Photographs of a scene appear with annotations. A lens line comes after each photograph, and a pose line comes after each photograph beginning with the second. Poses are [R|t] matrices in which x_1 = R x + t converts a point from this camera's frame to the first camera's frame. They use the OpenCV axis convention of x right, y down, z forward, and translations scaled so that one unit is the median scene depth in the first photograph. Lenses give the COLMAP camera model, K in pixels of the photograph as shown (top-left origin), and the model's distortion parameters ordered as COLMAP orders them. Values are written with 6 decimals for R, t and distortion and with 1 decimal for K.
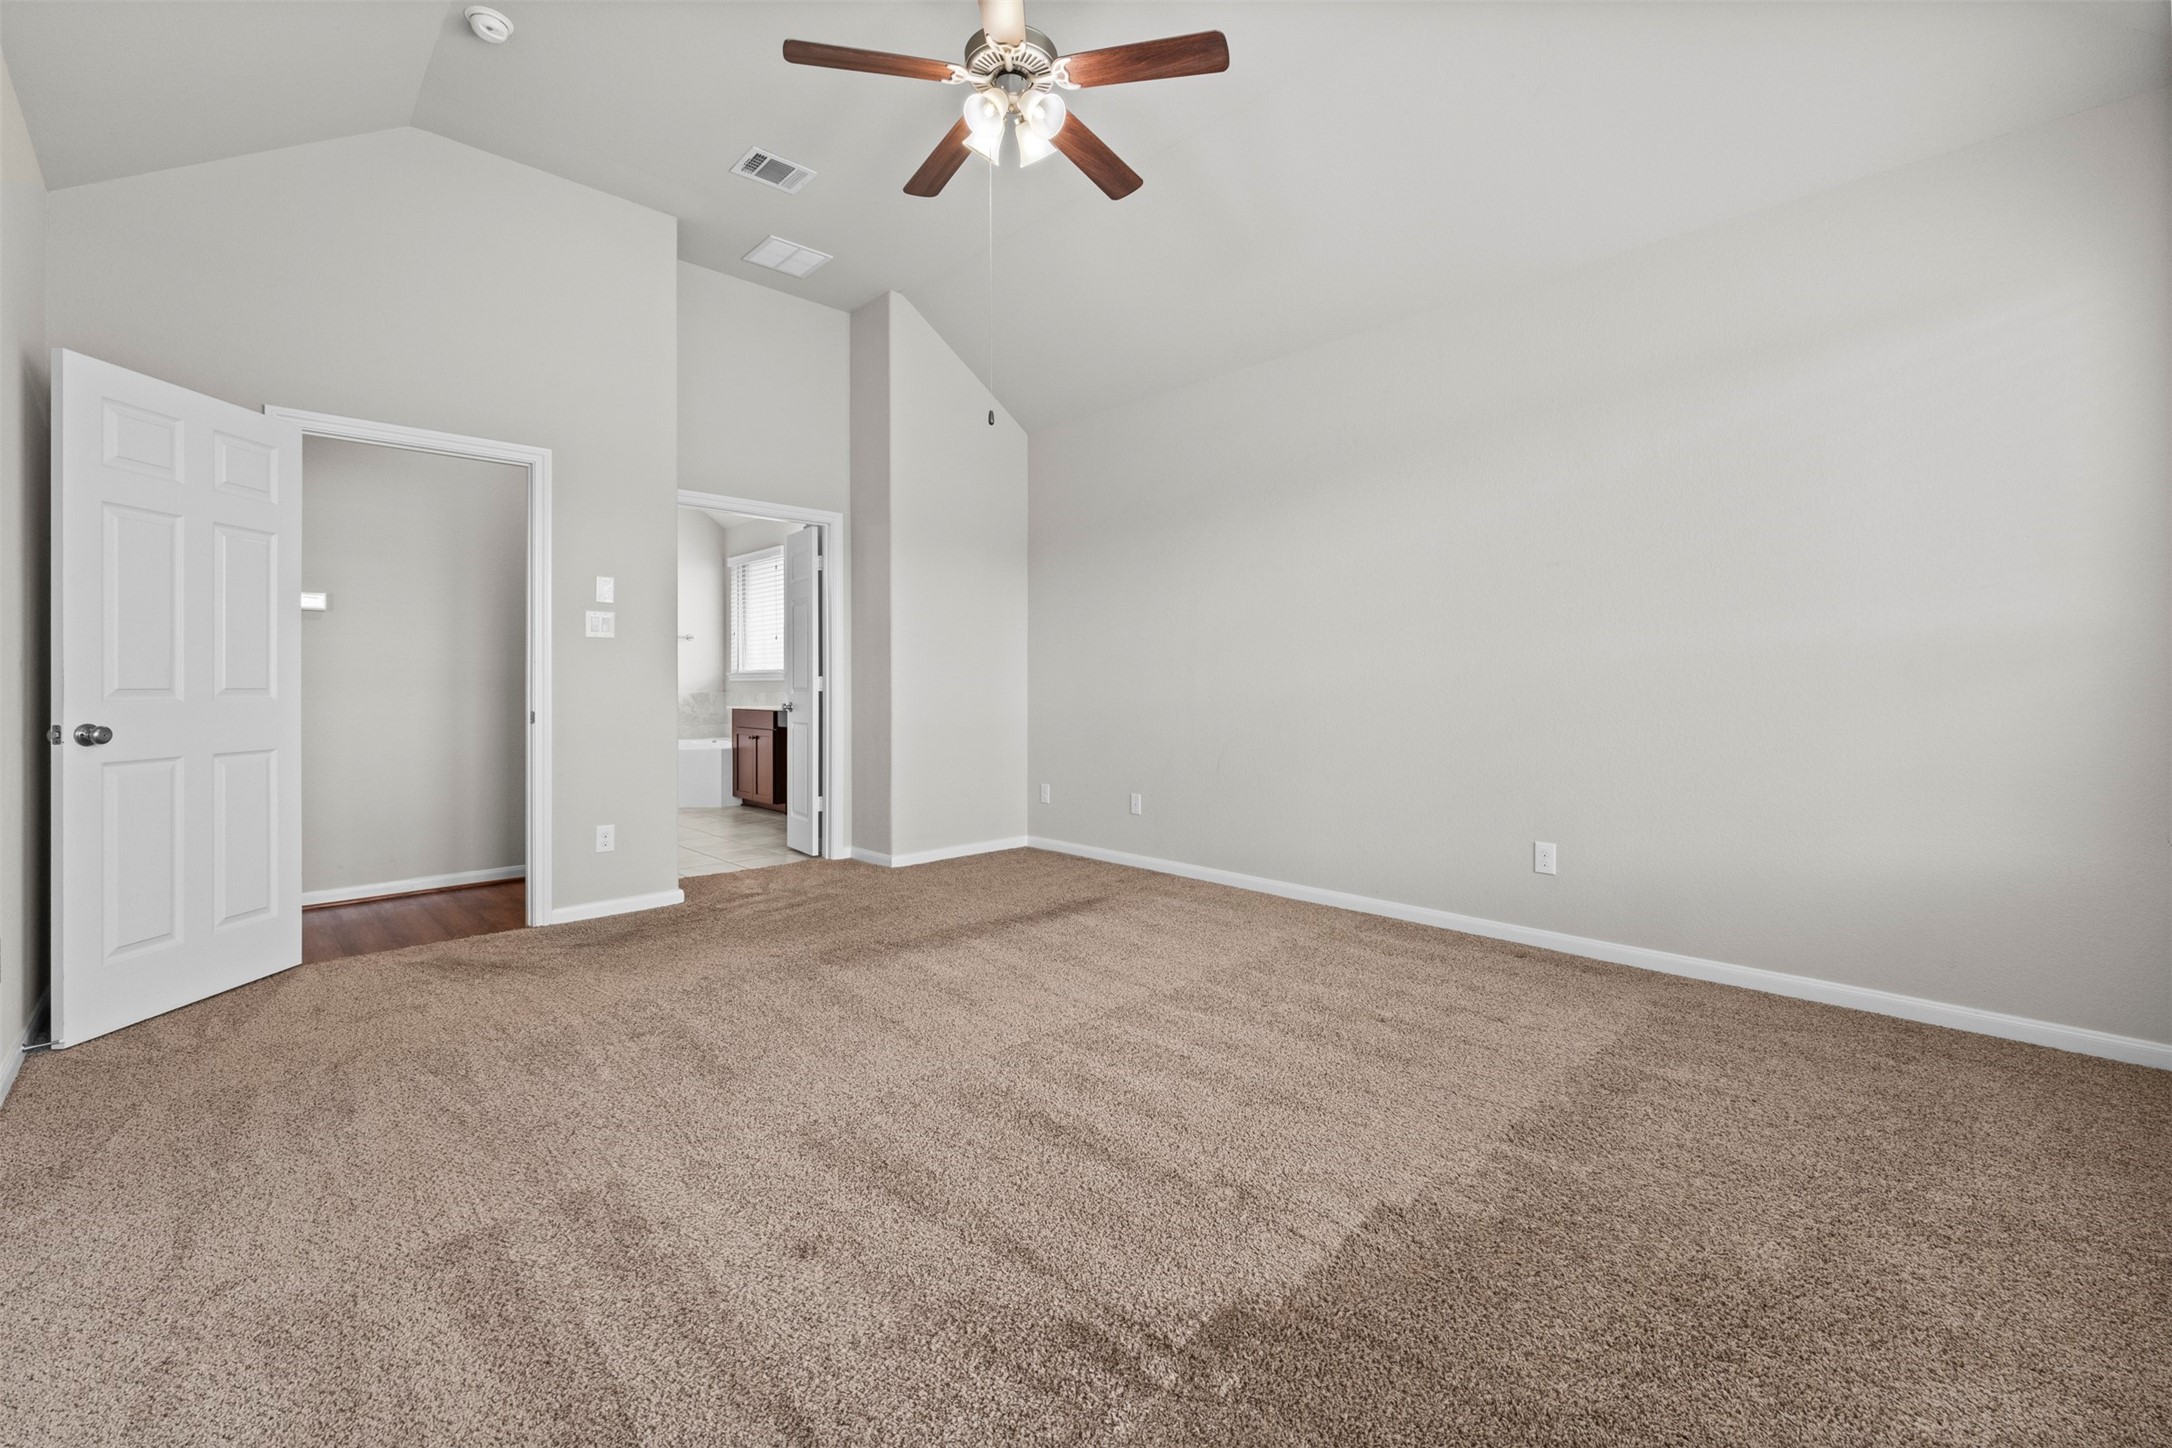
lens RADIAL K [[900.9, 0, 1091.0], [0, 900.9, 689.3], [0, 0, 1]] dist [0.000558, -0.000472]
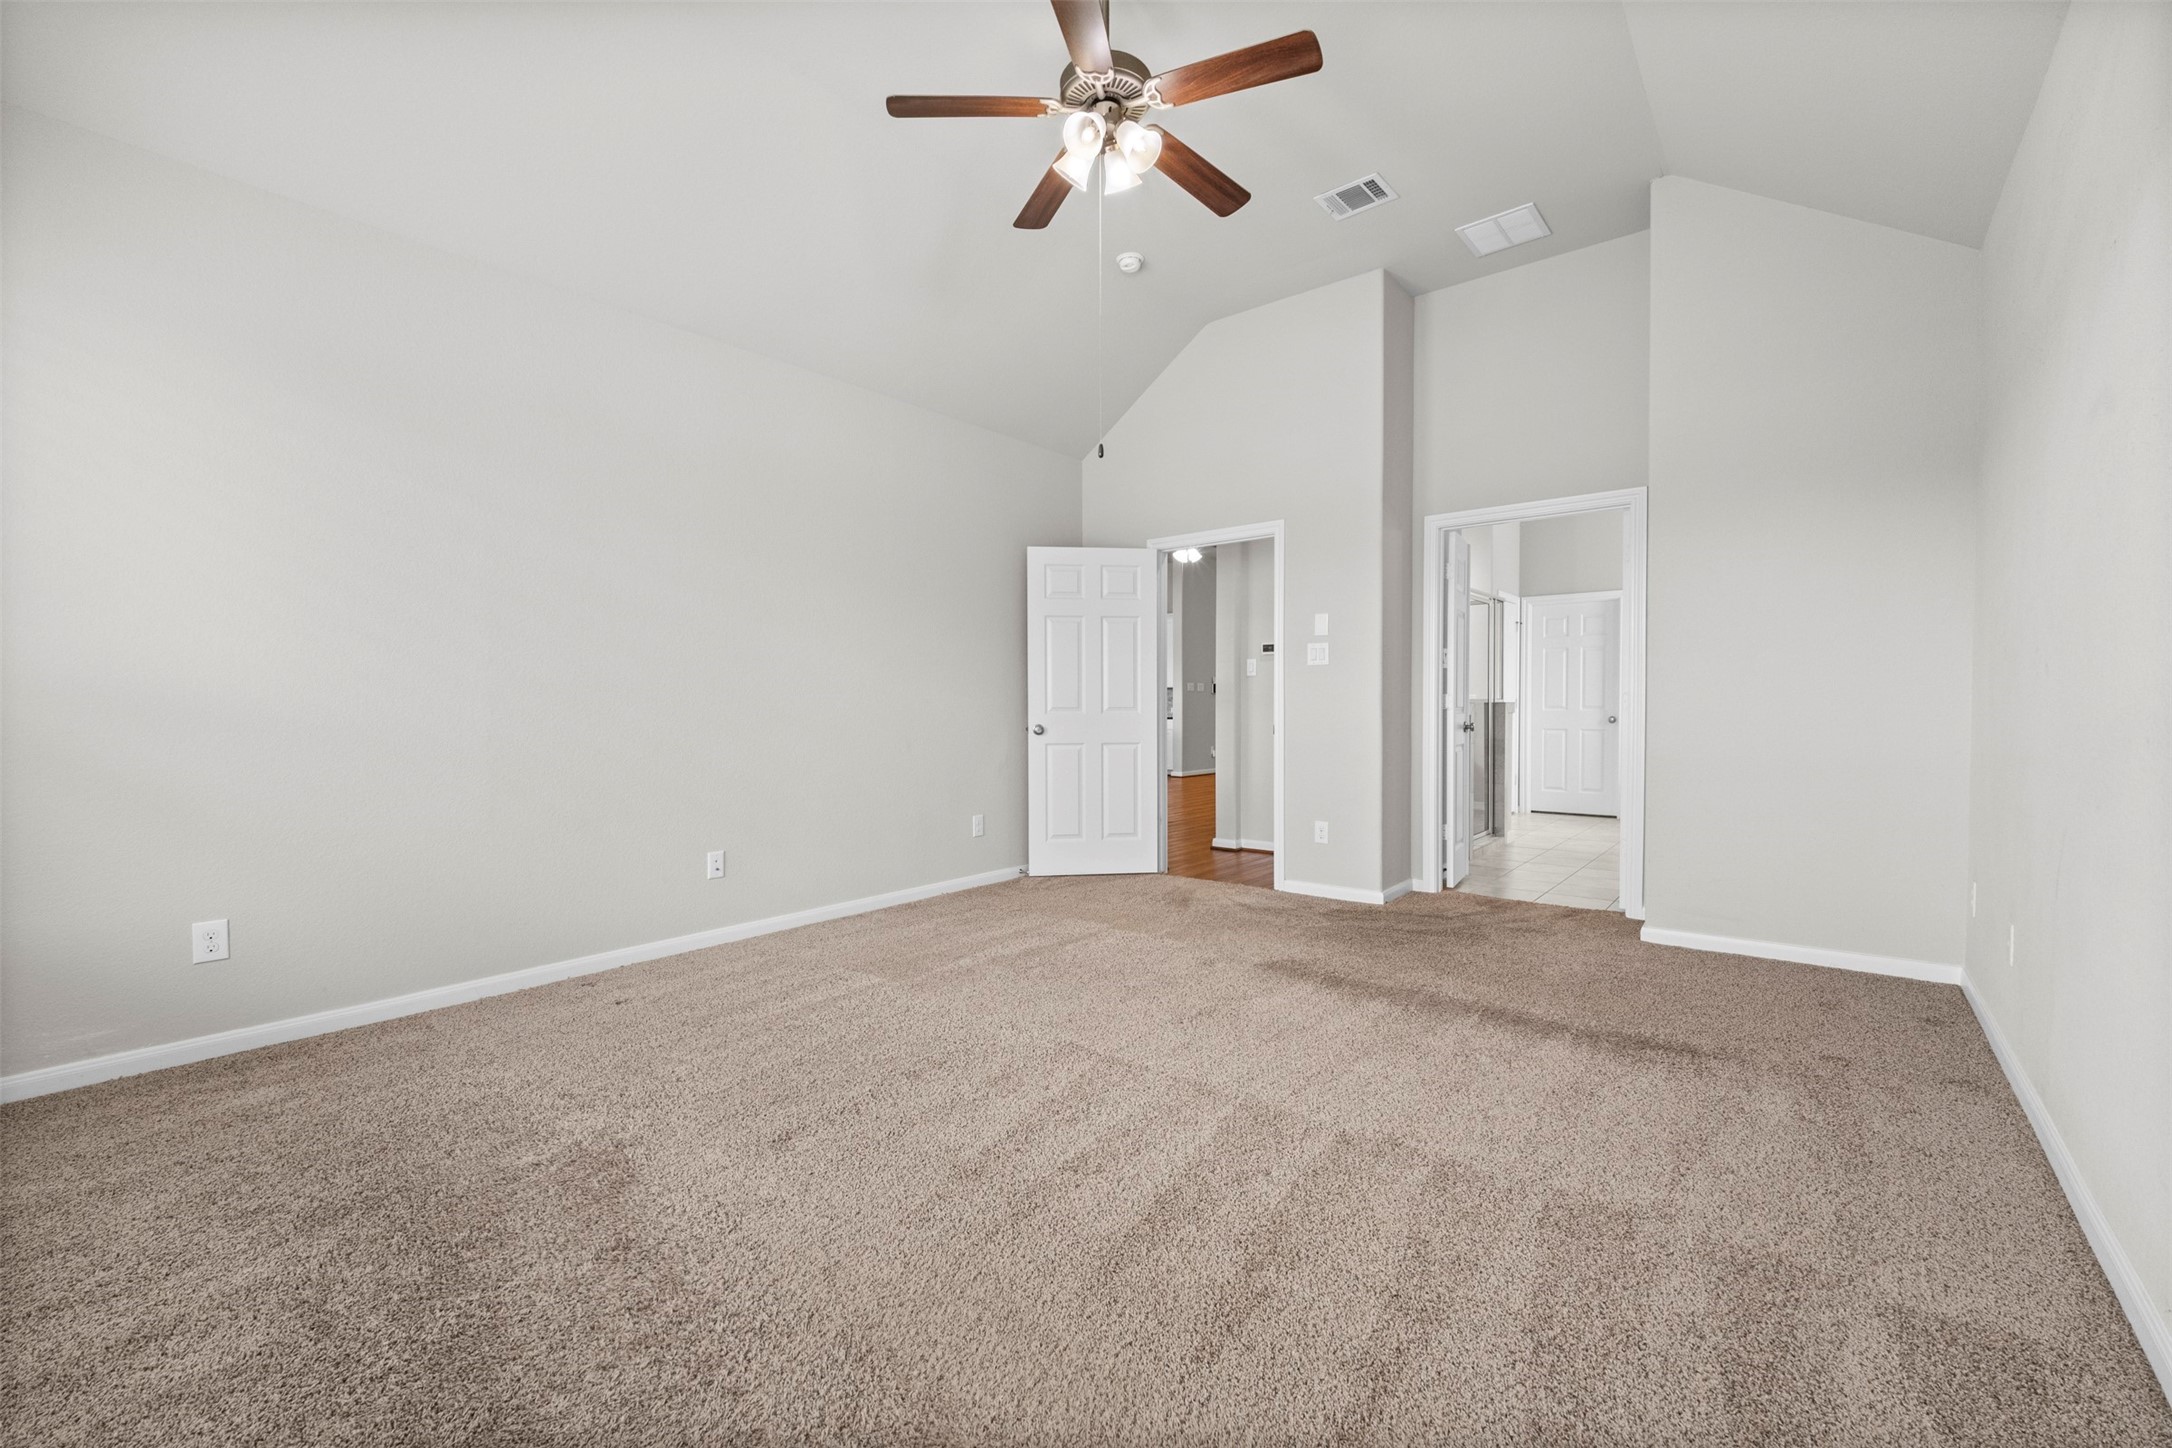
lens RADIAL K [[889.6, 0, 1099.1], [0, 889.6, 710.9], [0, 0, 1]] dist [0.002984, -0.009948]
pose [[0.123259, 0.003016, -0.992370, 0.596396], [0.002570, 0.999991, 0.003358, -0.000516], [0.992371, -0.002964, 0.123251, 0.561935]]
